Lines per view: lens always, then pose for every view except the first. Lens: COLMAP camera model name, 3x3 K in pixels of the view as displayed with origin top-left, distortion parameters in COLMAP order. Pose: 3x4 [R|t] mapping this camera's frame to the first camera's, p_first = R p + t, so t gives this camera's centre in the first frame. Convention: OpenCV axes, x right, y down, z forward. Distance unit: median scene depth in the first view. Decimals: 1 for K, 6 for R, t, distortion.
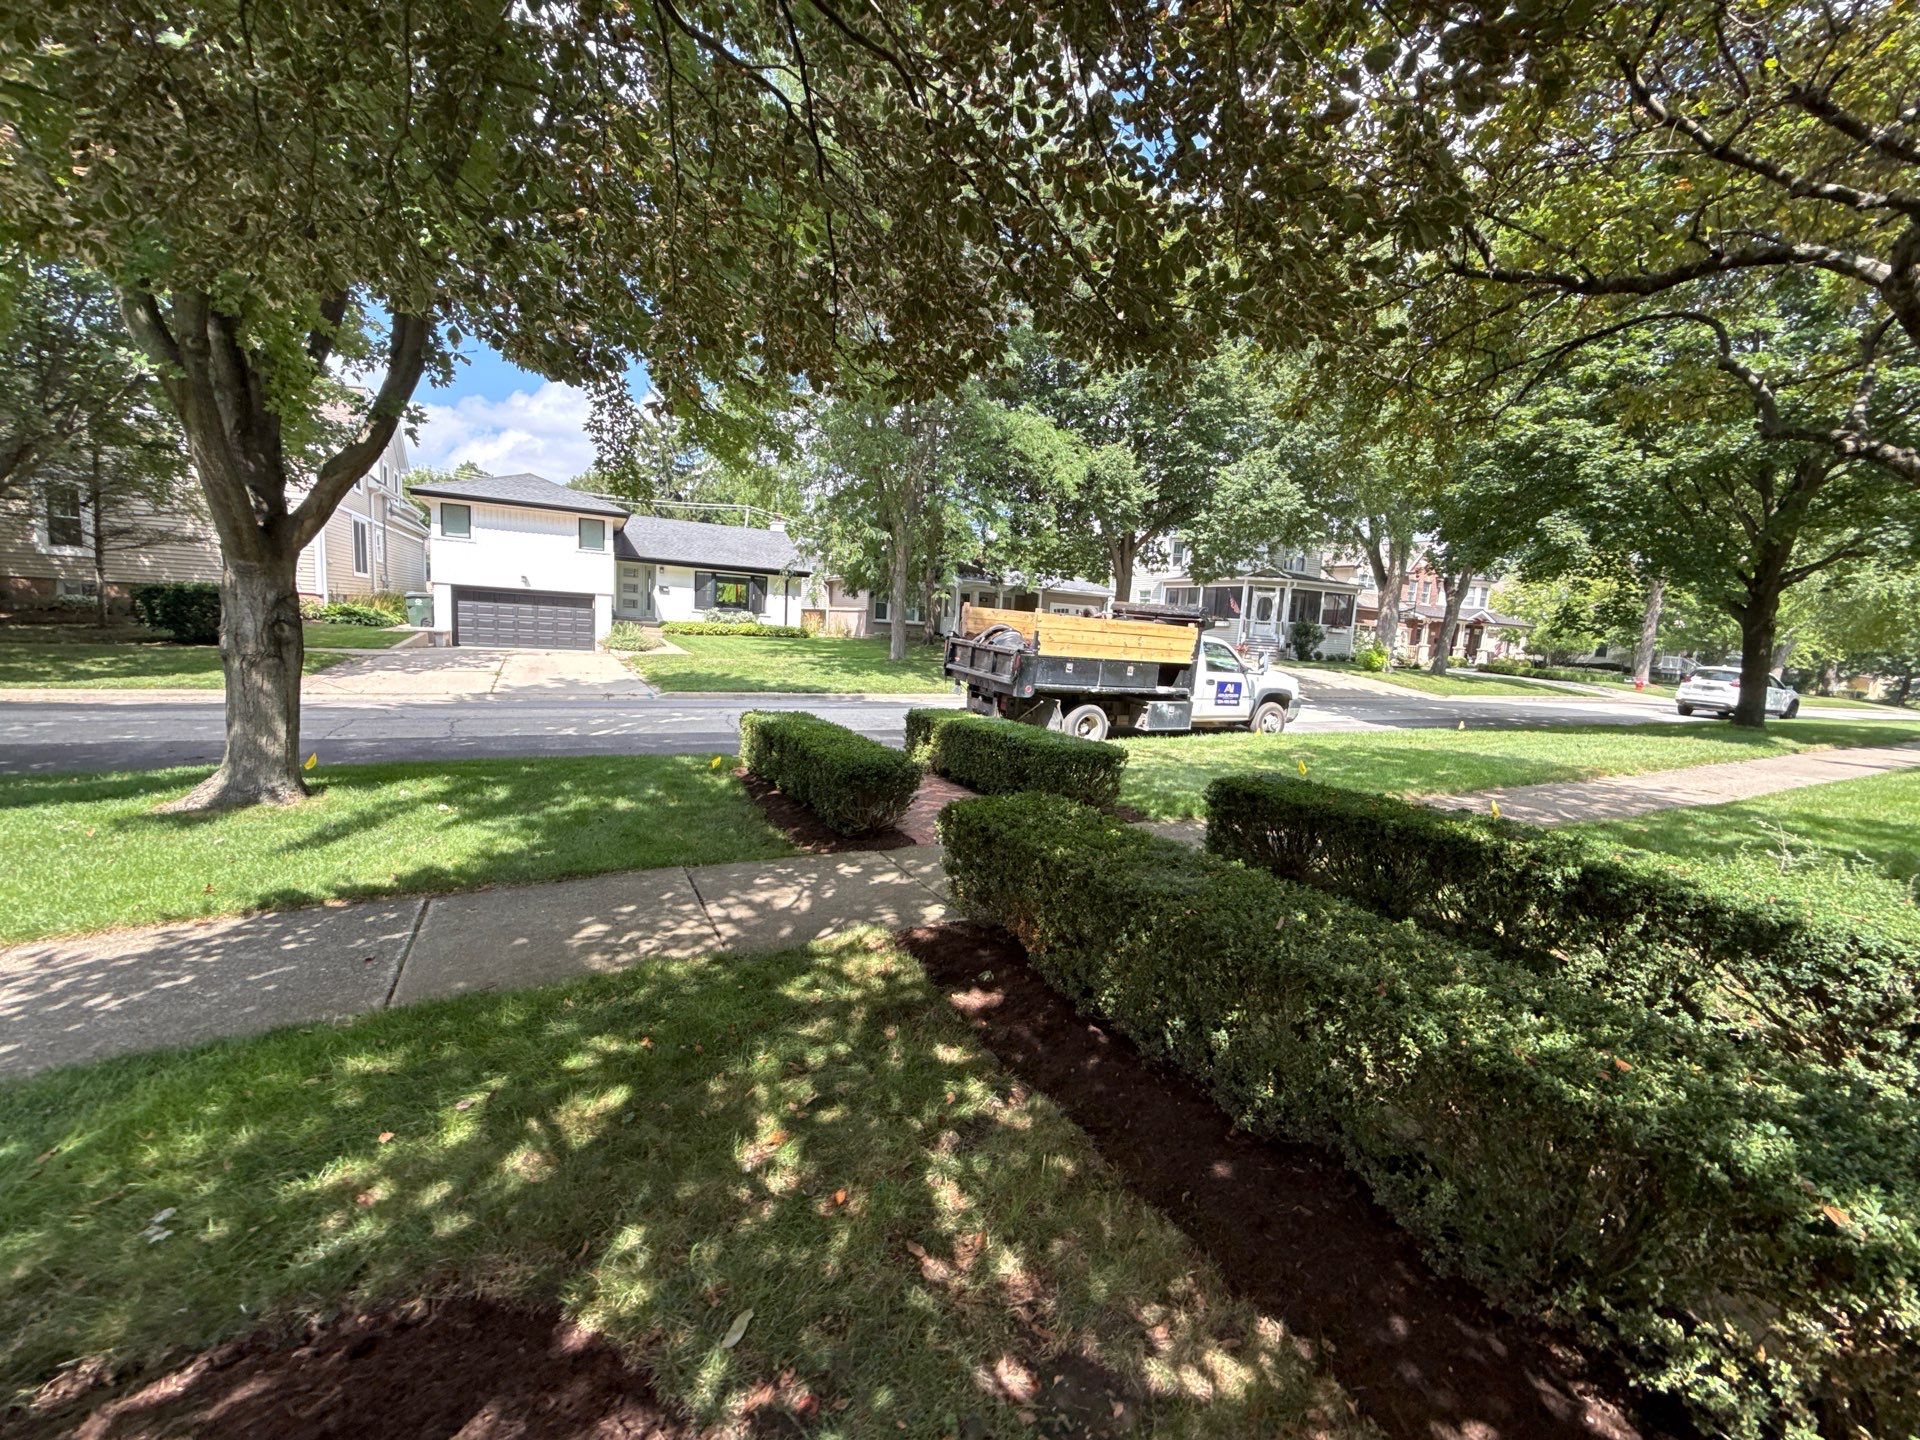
lens RADIAL K [[762.2, 0, 962.1], [0, 762.2, 714.8], [0, 0, 1]] dist [-0.001723, 0.000116]
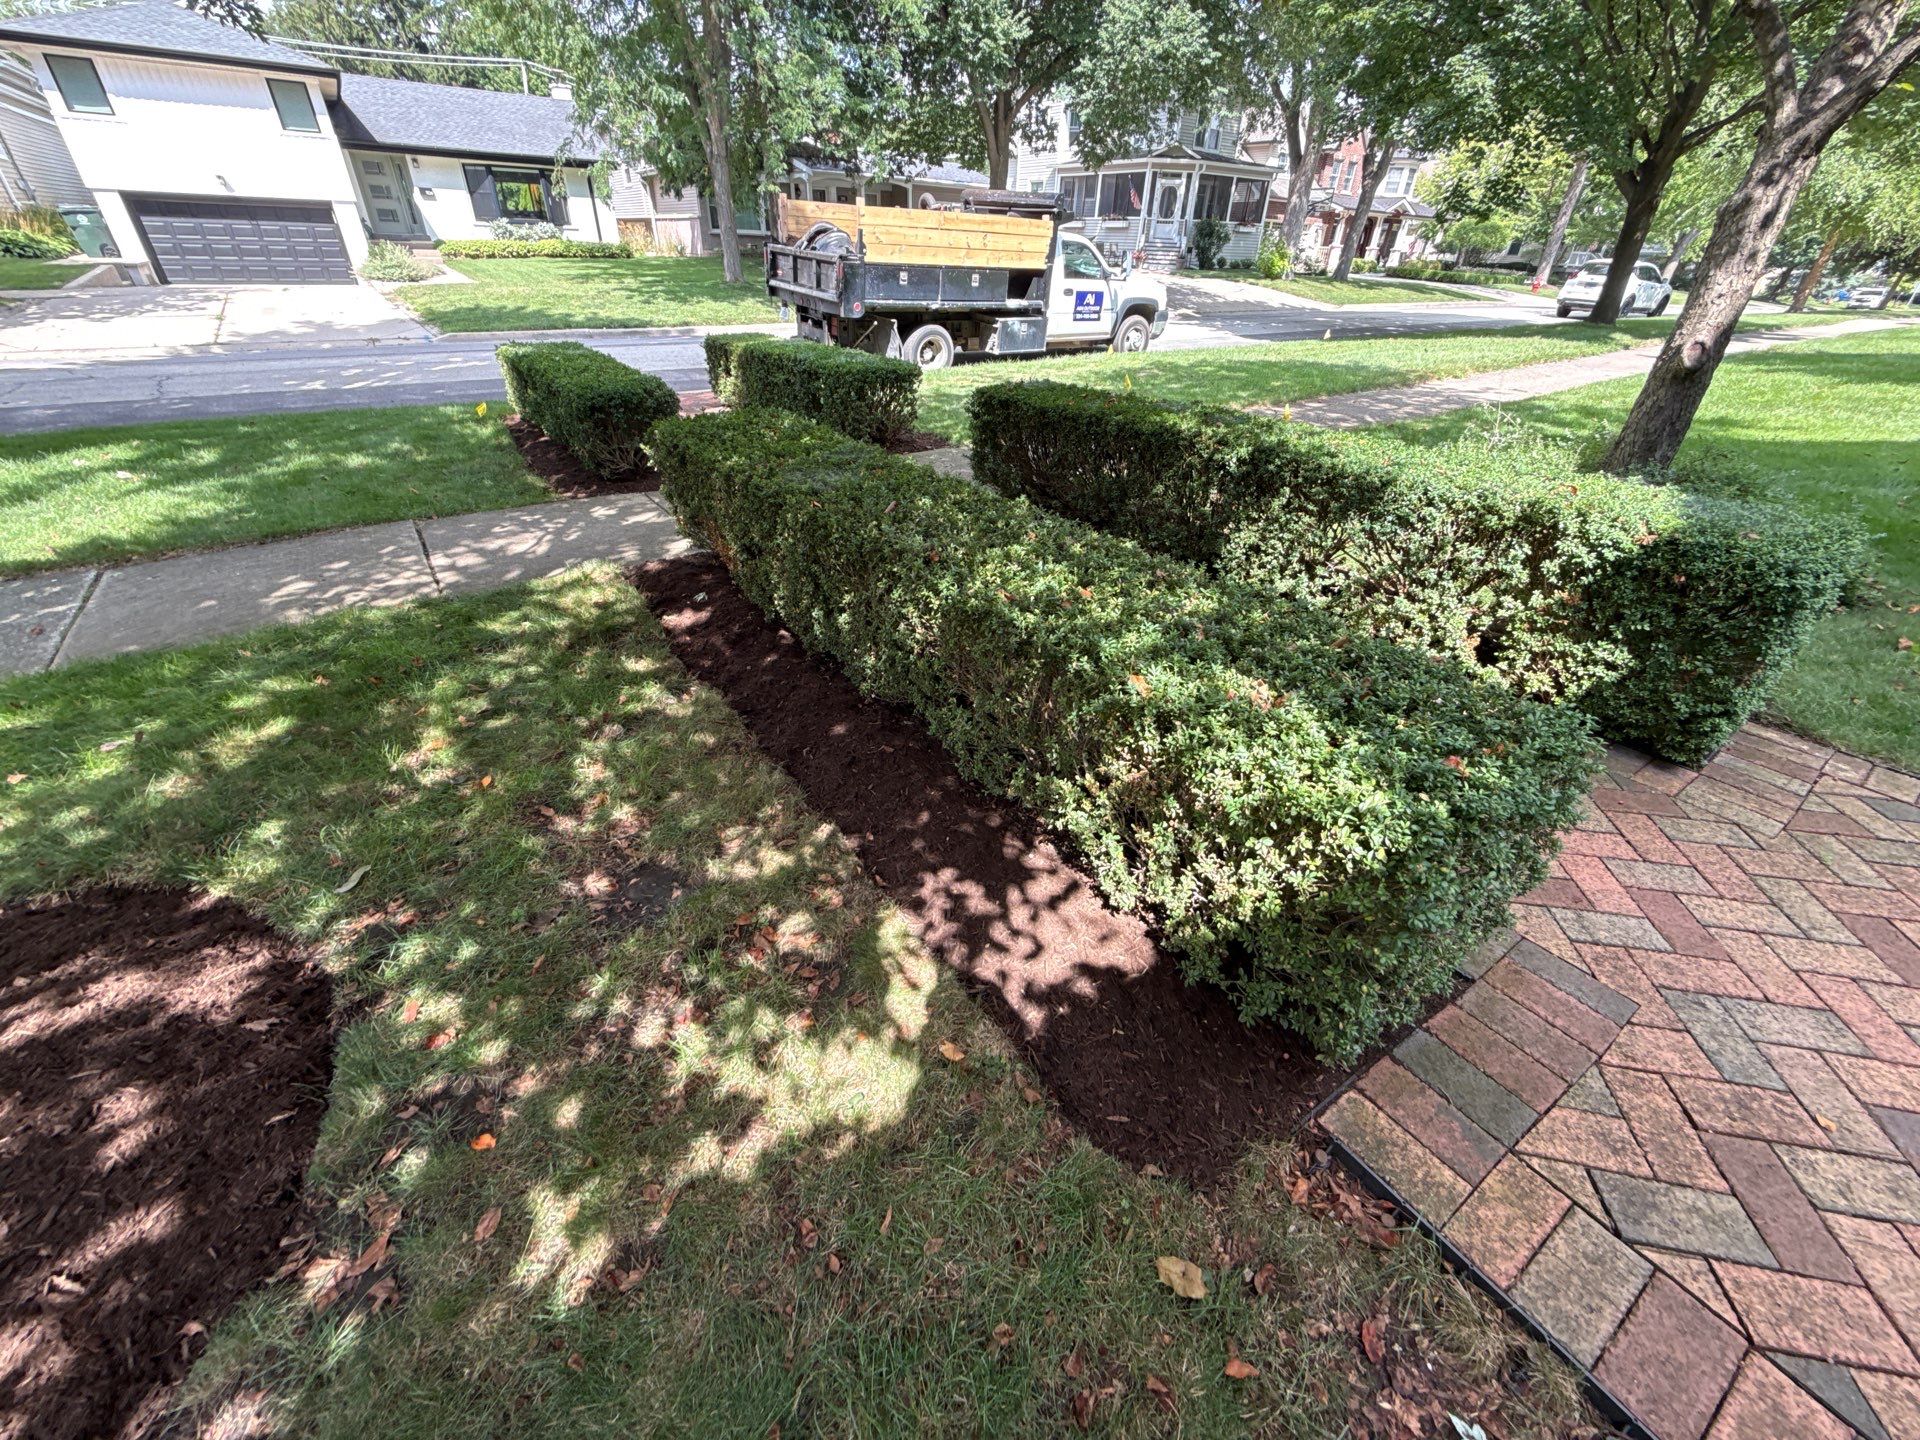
lens RADIAL K [[765.8, 0, 960.3], [0, 765.8, 714.8], [0, 0, 1]] dist [-0.002339, 0.000253]
pose [[0.990982, -0.091981, 0.097437, 0.068092], [0.041648, 0.902595, 0.428471, 0.015993], [-0.127357, -0.420549, 0.898286, -0.006966]]
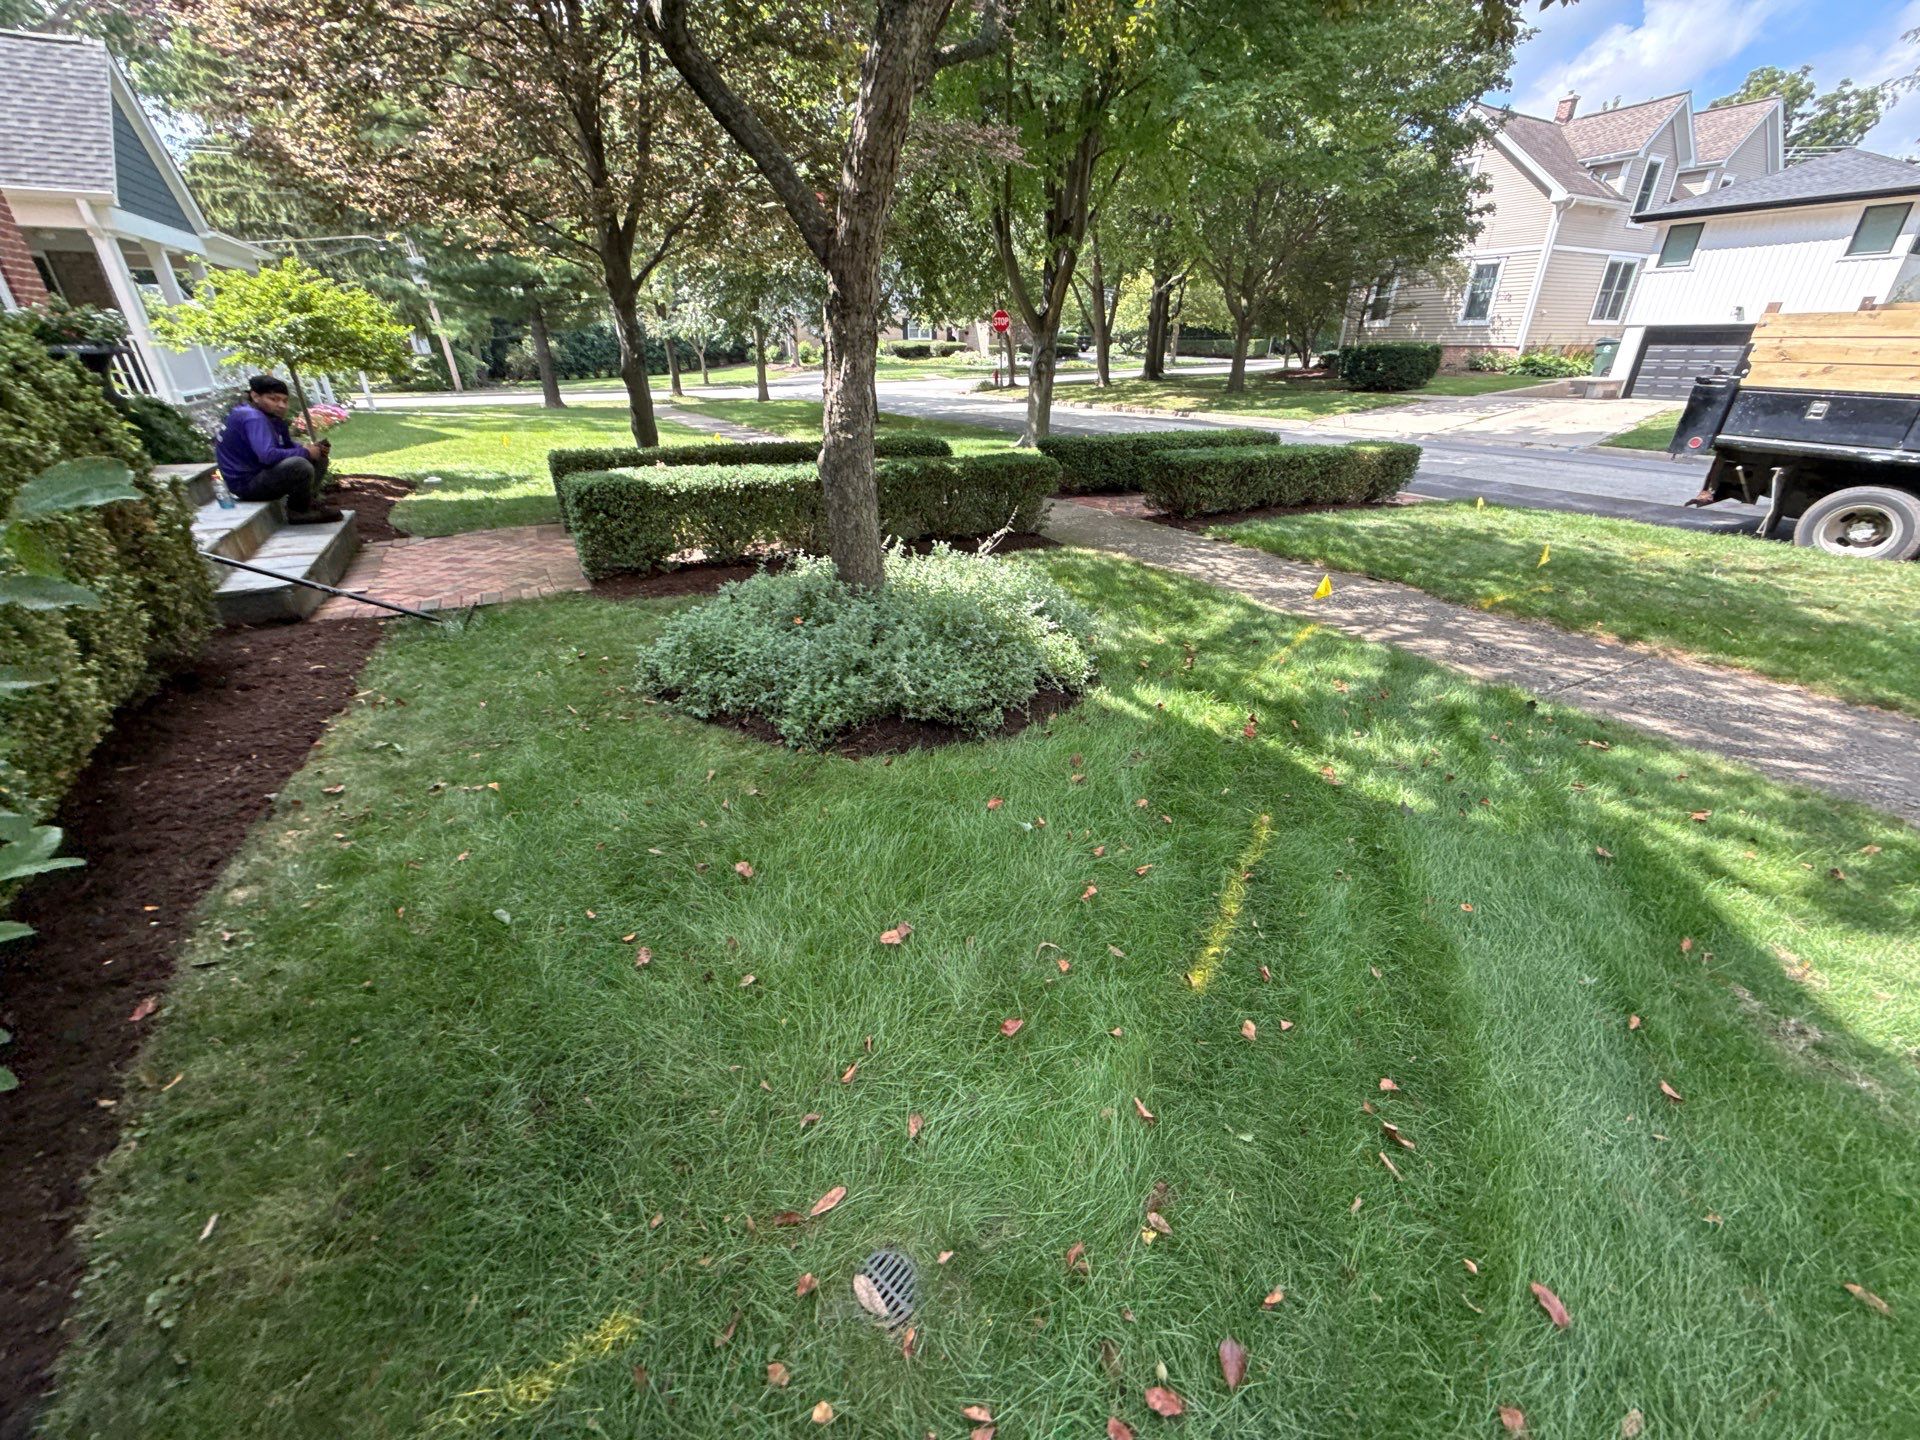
lens RADIAL K [[761.3, 0, 958.5], [0, 761.3, 718.3], [0, 0, 1]] dist [0.000693, -0.000216]
pose [[0.031270, 0.389532, -0.920482, 0.682323], [-0.109367, 0.916736, 0.384231, 0.001276], [0.993509, 0.088655, 0.071269, 0.308526]]
